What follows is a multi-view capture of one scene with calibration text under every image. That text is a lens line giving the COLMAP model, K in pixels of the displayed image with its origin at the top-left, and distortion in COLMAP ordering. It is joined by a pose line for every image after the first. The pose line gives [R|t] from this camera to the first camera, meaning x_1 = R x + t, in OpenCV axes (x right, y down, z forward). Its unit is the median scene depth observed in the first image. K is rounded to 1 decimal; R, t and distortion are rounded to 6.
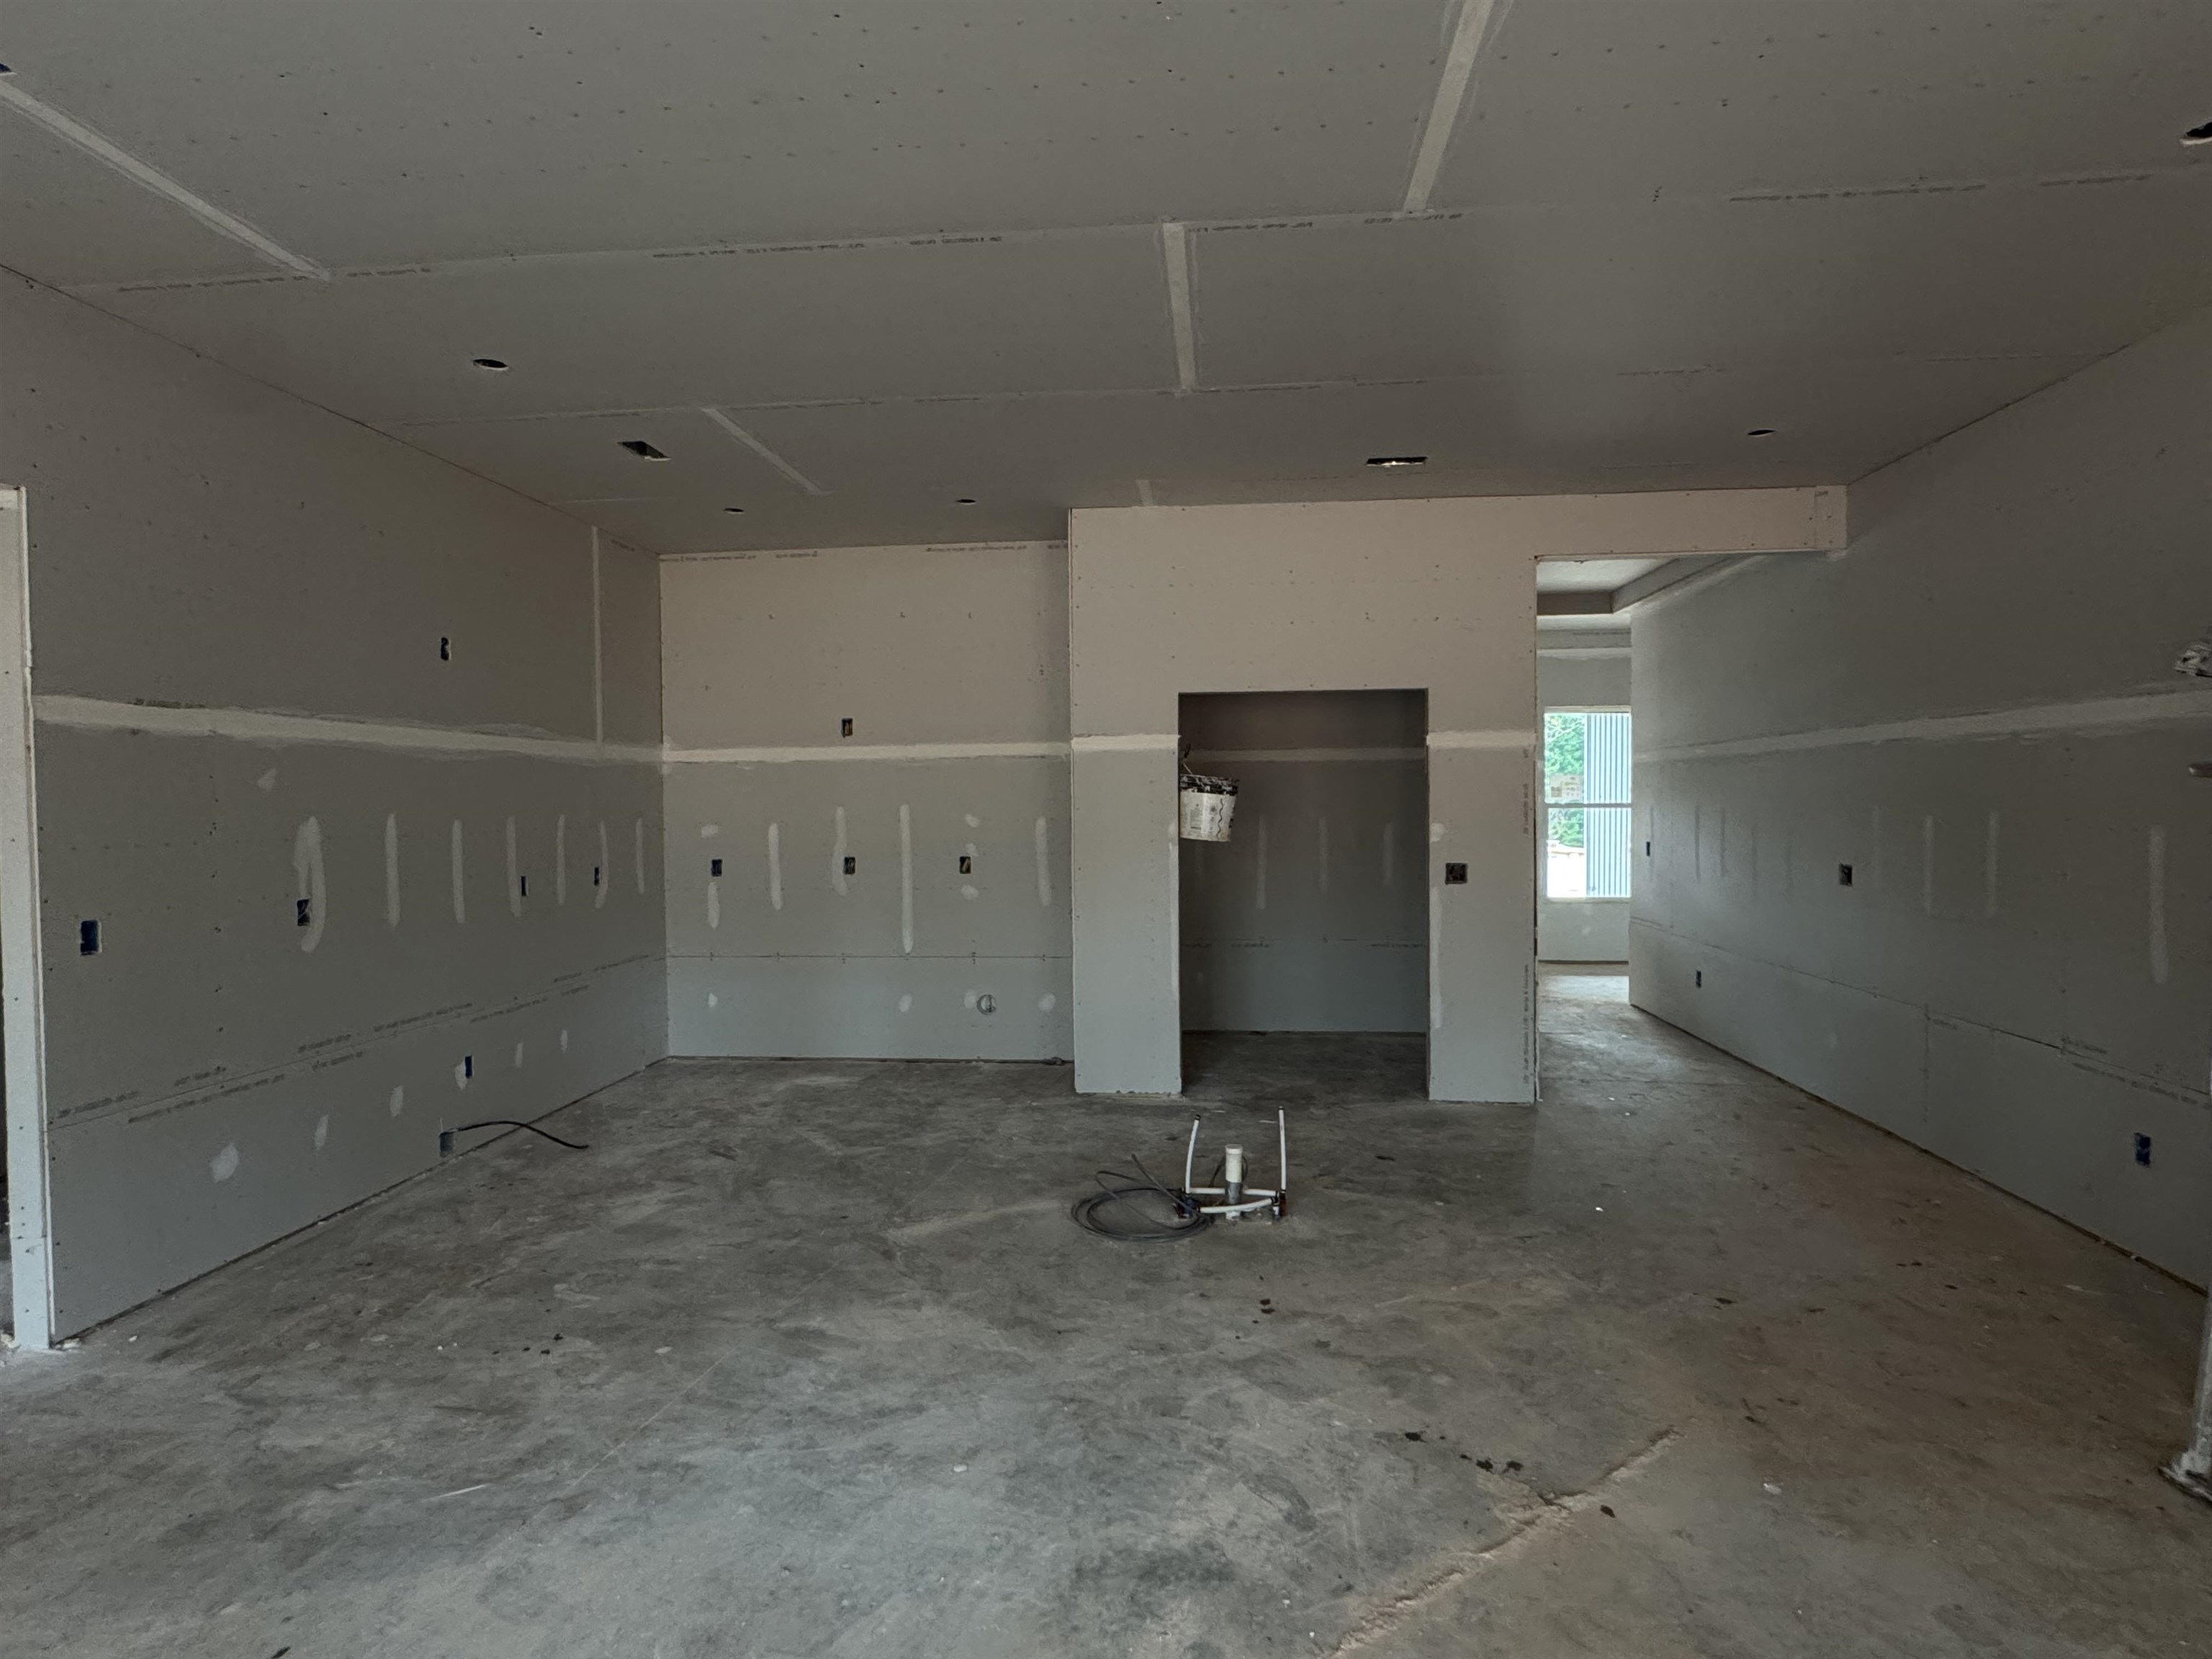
lens RADIAL K [[1158.5, 0, 1100.0], [0, 1158.5, 828.6], [0, 0, 1]] dist [-0.002764, -0.000018]
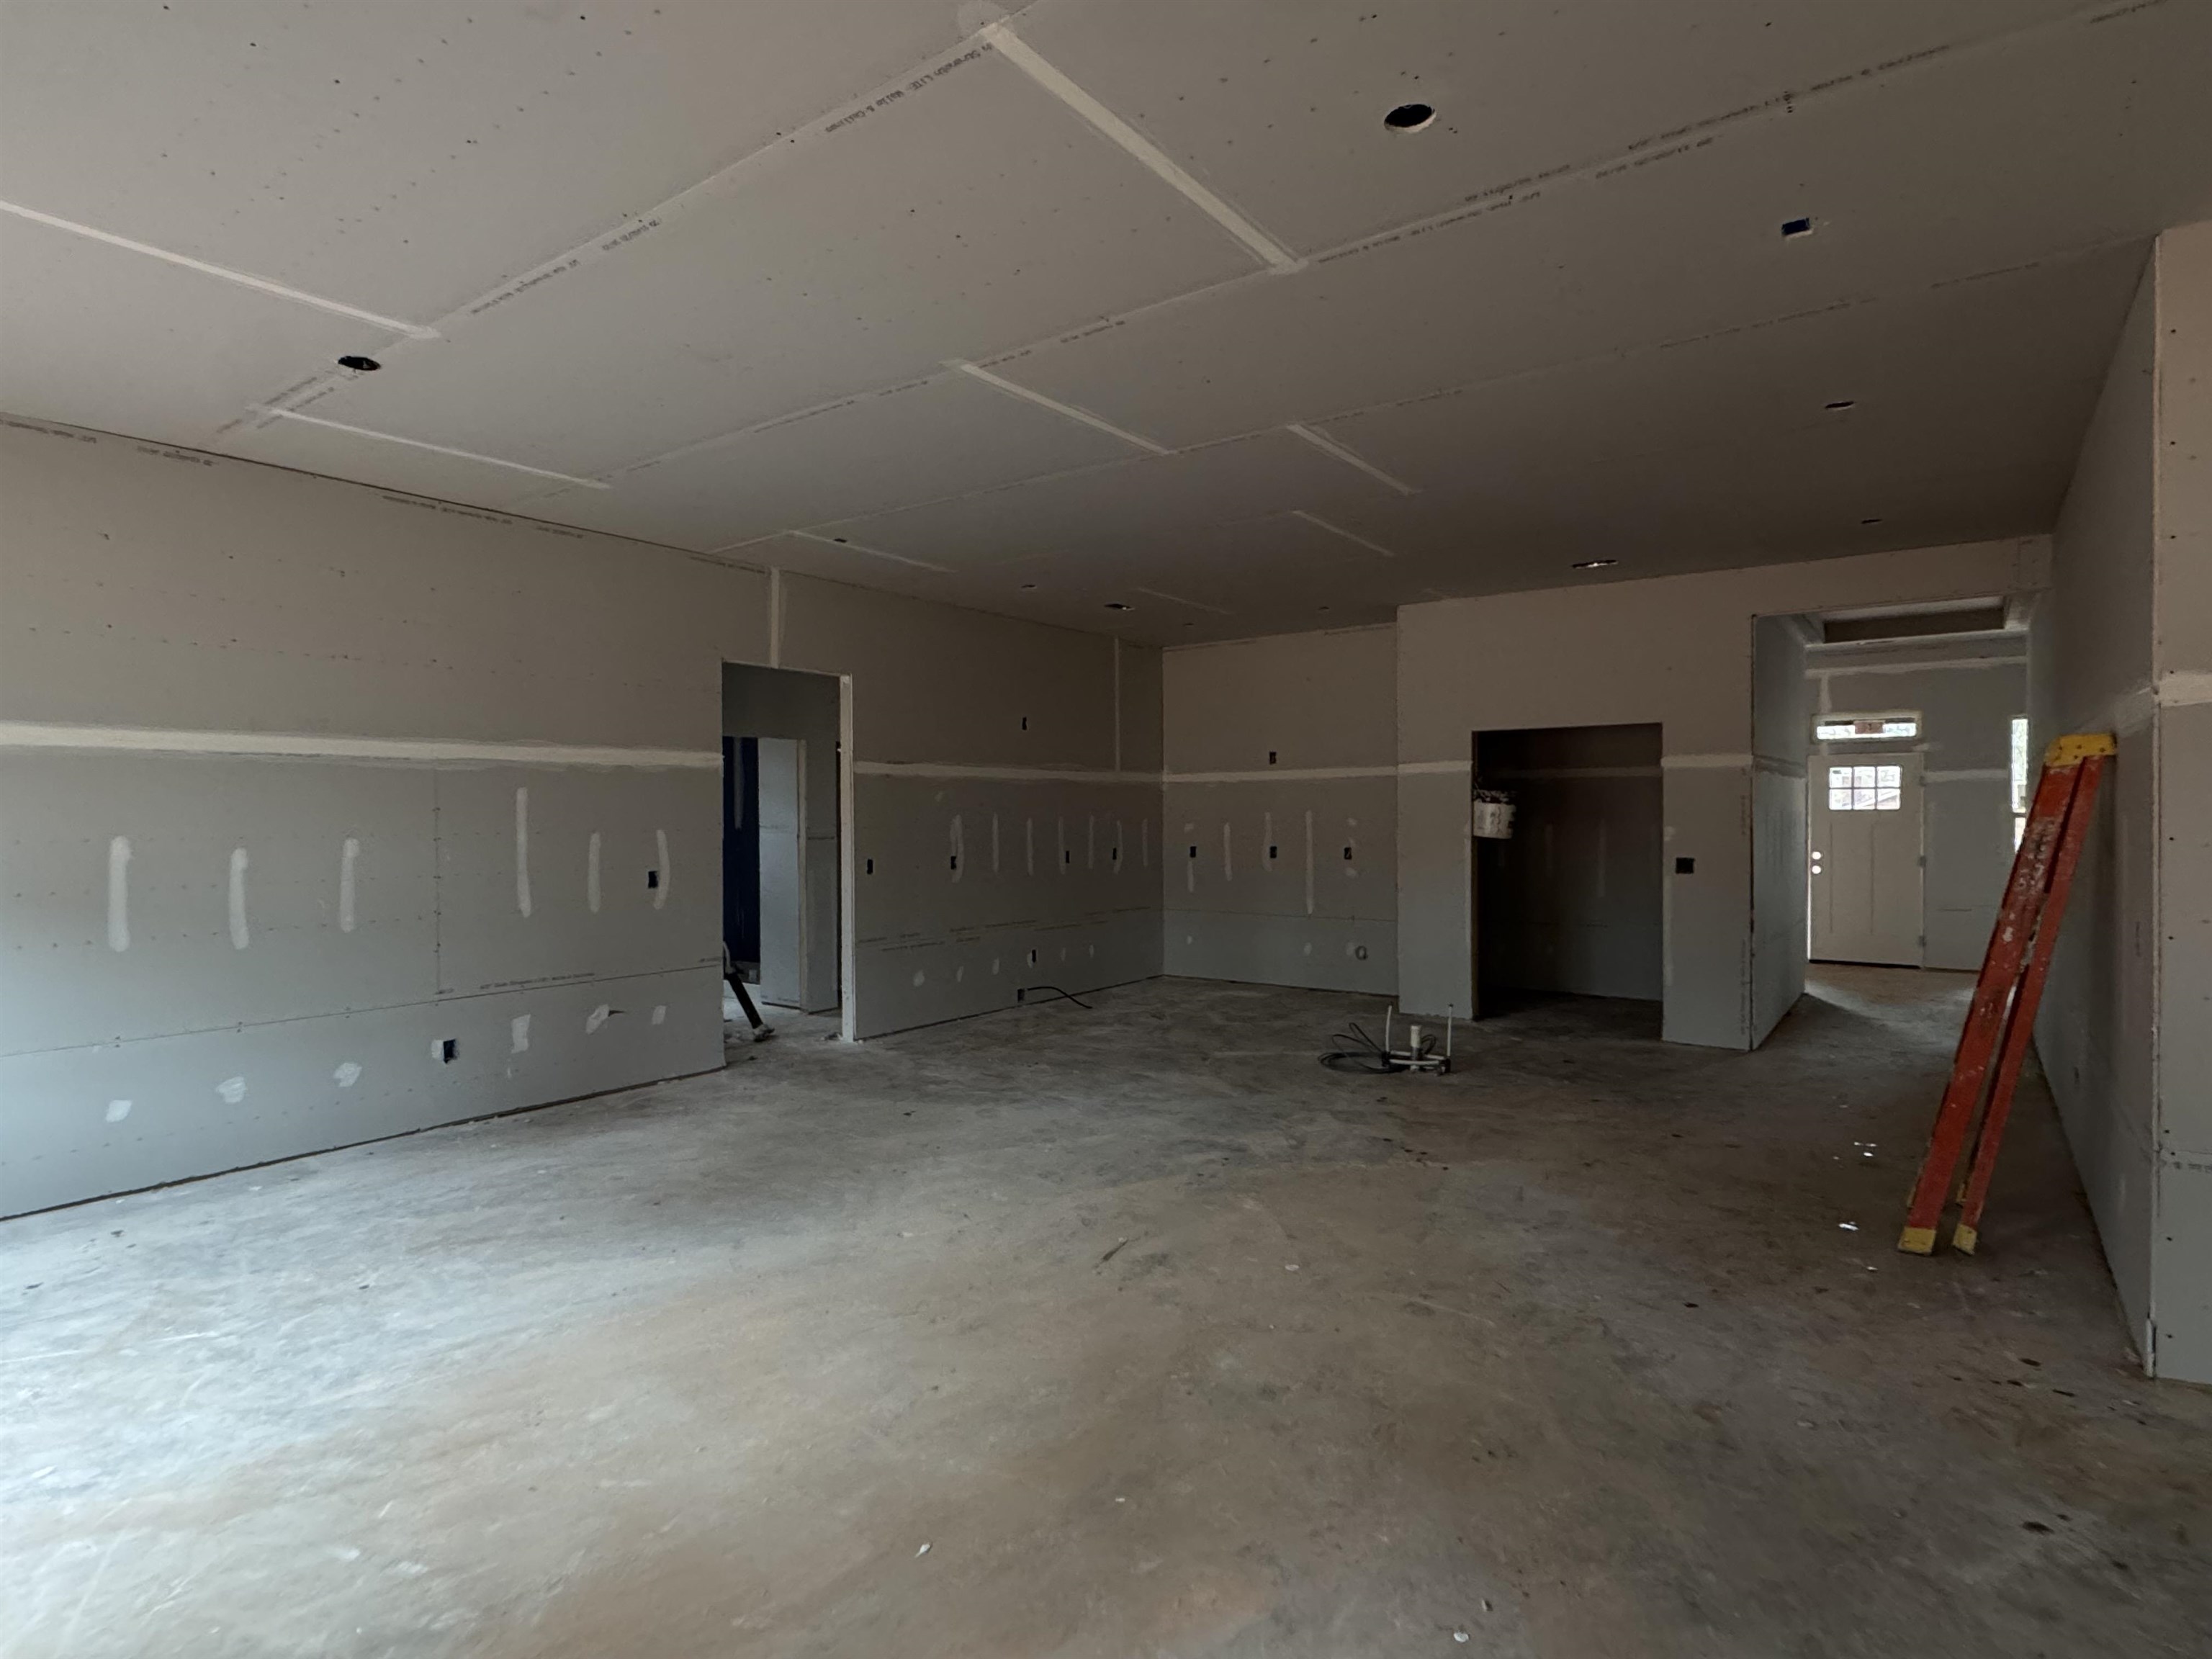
lens RADIAL K [[1158.5, 0, 1100.9], [0, 1158.5, 828.4], [0, 0, 1]] dist [-0.002764, -0.000018]
pose [[0.859099, 0.011160, -0.511688, 0.406830], [-0.014912, 0.999884, -0.003229, 0.011300], [0.511593, 0.010404, 0.859165, -0.434042]]
